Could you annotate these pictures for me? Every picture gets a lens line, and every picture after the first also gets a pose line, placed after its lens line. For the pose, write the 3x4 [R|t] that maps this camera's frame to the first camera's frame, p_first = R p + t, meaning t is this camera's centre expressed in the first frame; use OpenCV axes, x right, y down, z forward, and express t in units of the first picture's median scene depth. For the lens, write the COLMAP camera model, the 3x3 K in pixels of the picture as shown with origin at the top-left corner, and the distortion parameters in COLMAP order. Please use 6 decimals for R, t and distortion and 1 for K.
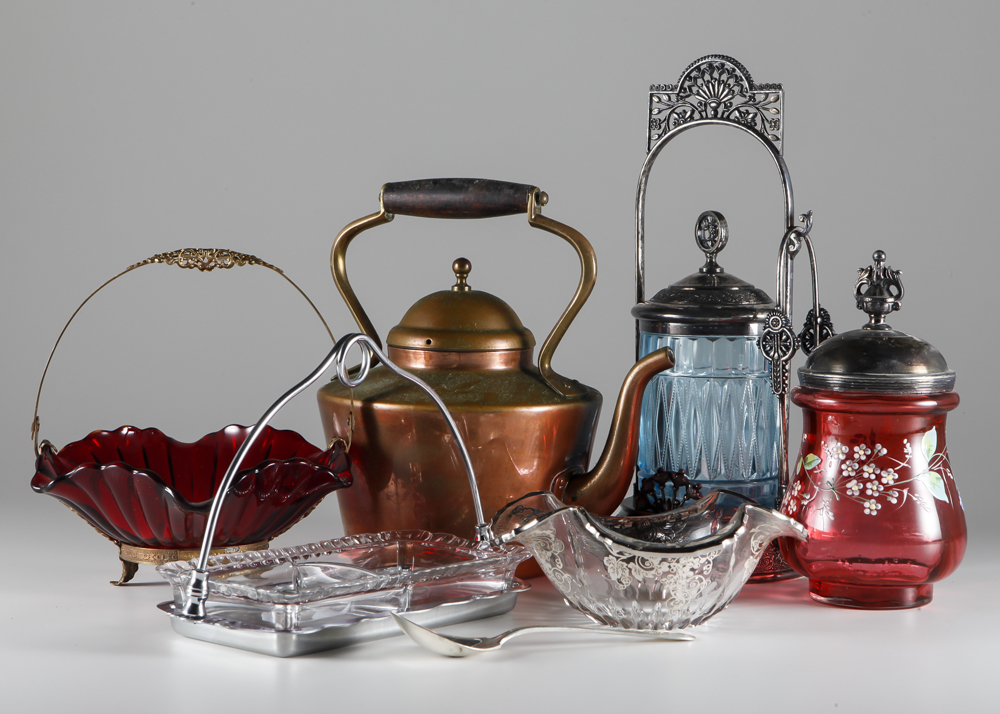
lens RADIAL K [[2093.3, 0, 500.4], [0, 2093.3, 354.1], [0, 0, 1]] dist [0.184692, 0.000000]
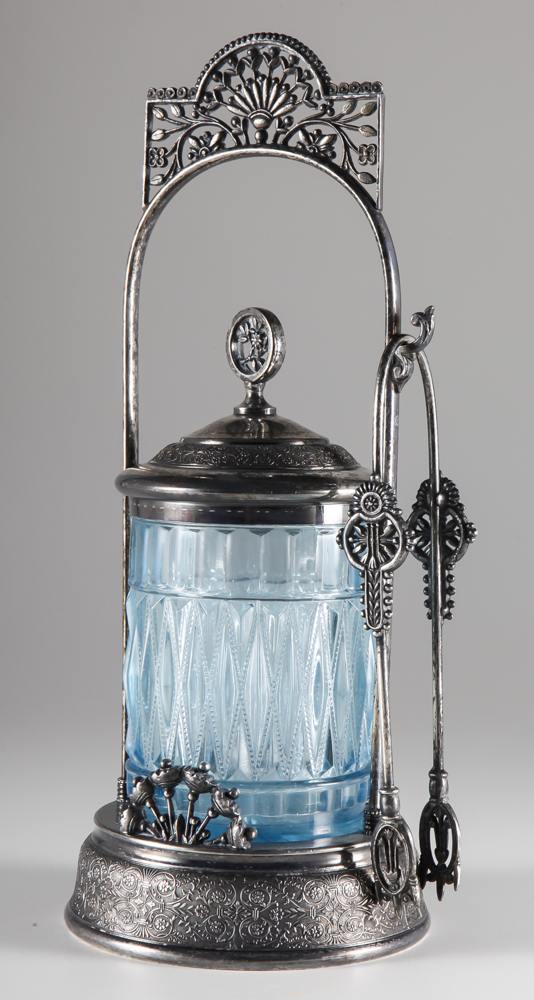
lens RADIAL K [[2105.2, 0, 266.7], [0, 2105.2, 498.4], [0, 0, 1]] dist [0.037340, 0.000000]
pose [[0.991340, 0.002574, 0.131296, 0.028176], [-0.000663, 0.999893, -0.014592, -0.007807], [-0.131320, 0.014378, 0.991236, 0.431521]]
